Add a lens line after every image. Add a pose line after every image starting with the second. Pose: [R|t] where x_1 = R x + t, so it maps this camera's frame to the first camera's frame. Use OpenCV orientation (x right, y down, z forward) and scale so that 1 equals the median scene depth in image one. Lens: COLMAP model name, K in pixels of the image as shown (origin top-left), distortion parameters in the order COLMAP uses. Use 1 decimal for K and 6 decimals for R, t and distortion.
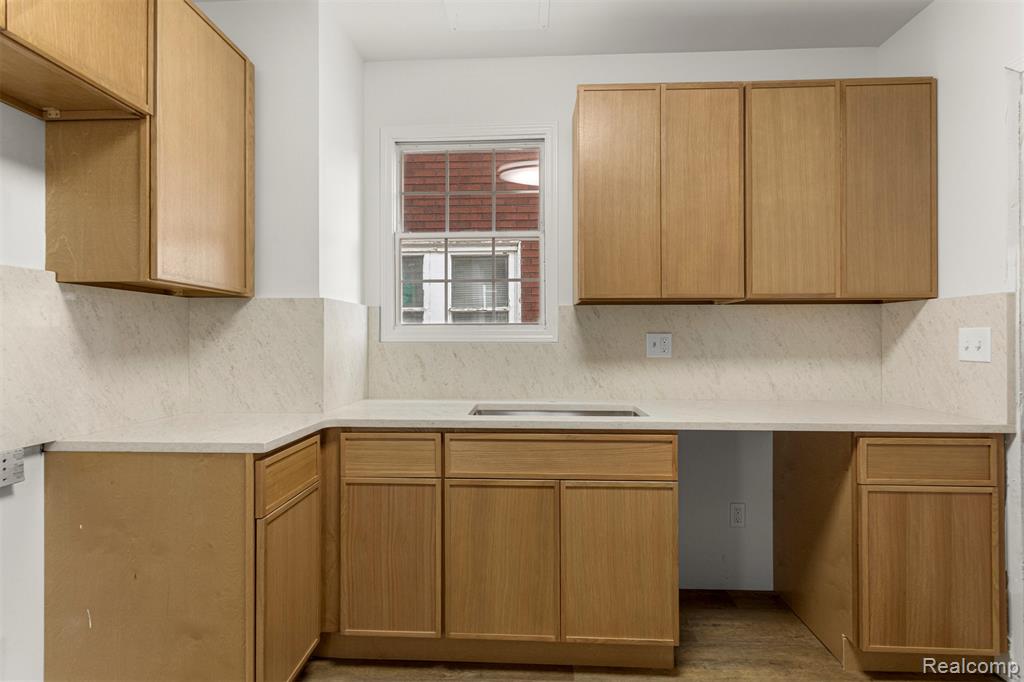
lens RADIAL K [[486.7, 0, 508.5], [0, 486.7, 340.1], [0, 0, 1]] dist [0.001535, 0.000560]
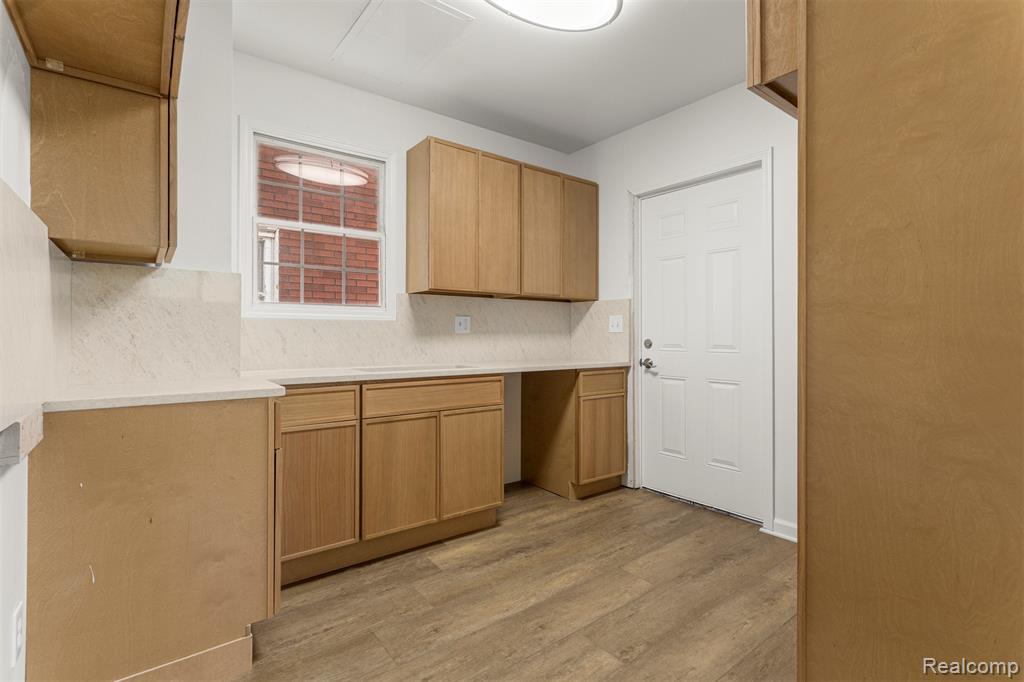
lens RADIAL K [[487.5, 0, 511.8], [0, 487.5, 341.8], [0, 0, 1]] dist [0.002359, 0.000510]
pose [[0.766935, -0.006722, 0.641690, -0.652820], [0.000587, 0.999952, 0.009774, 0.061253], [-0.641724, -0.007120, 0.766902, -0.261282]]
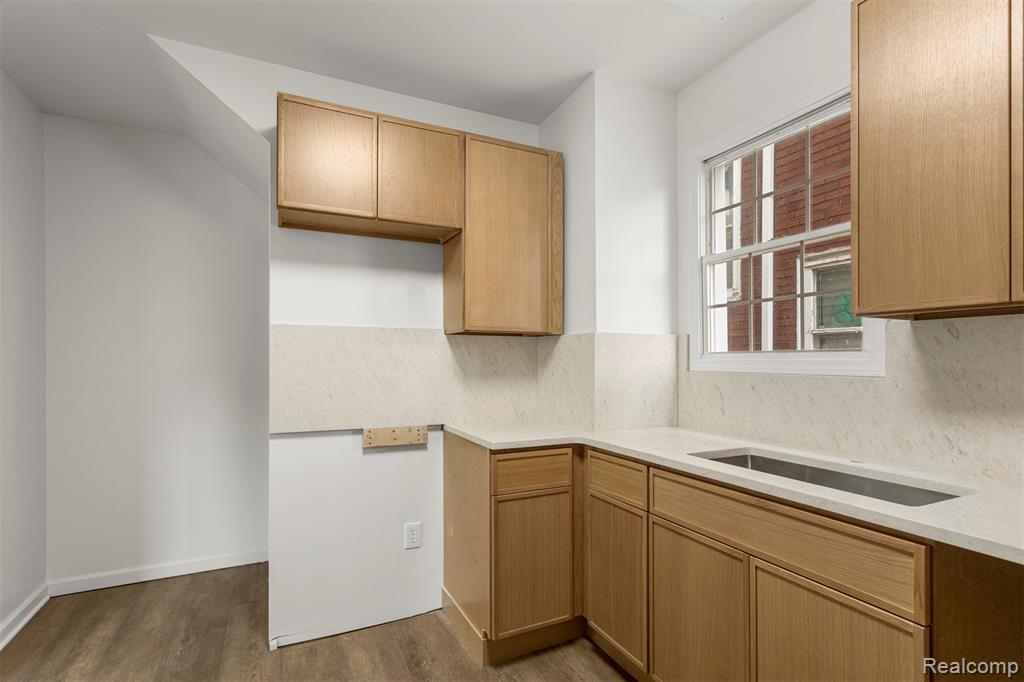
lens RADIAL K [[497.5, 0, 516.9], [0, 497.5, 360.4], [0, 0, 1]] dist [0.002466, 0.000579]
pose [[0.480563, 0.003341, -0.876954, 0.605891], [-0.005089, 0.999987, 0.001021, -0.022035], [0.876945, 0.003972, 0.480574, 0.280521]]
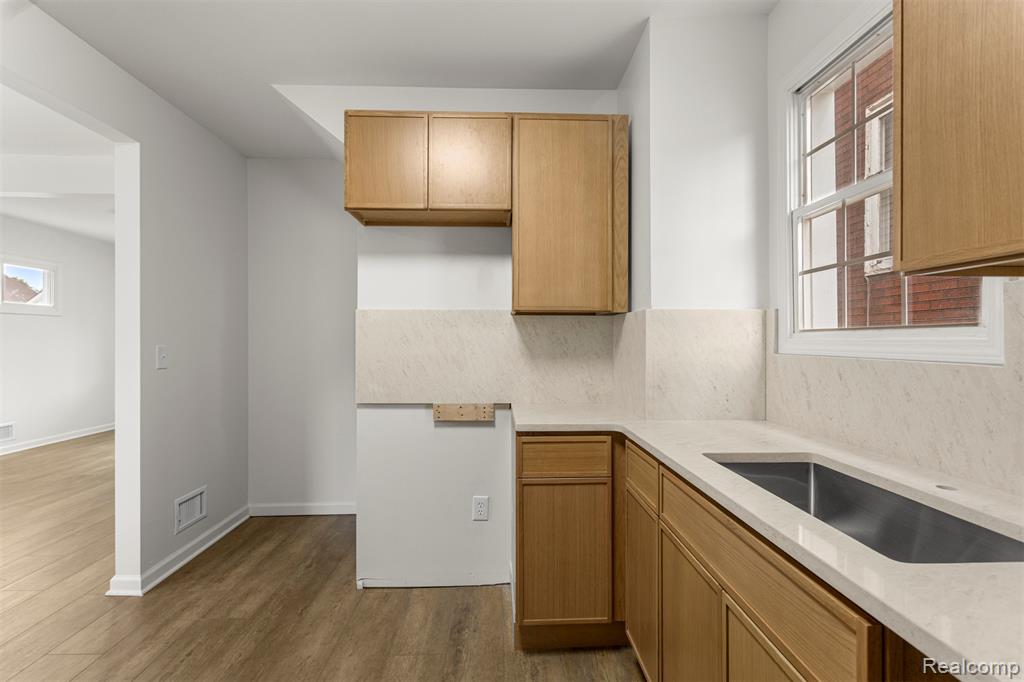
lens RADIAL K [[487.5, 0, 511.8], [0, 487.5, 341.8], [0, 0, 1]] dist [0.002359, 0.000510]
pose [[0.080121, 0.004233, -0.996776, 0.672807], [-0.003774, 0.999985, 0.003943, -0.022073], [0.996778, 0.003446, 0.080136, 0.665855]]
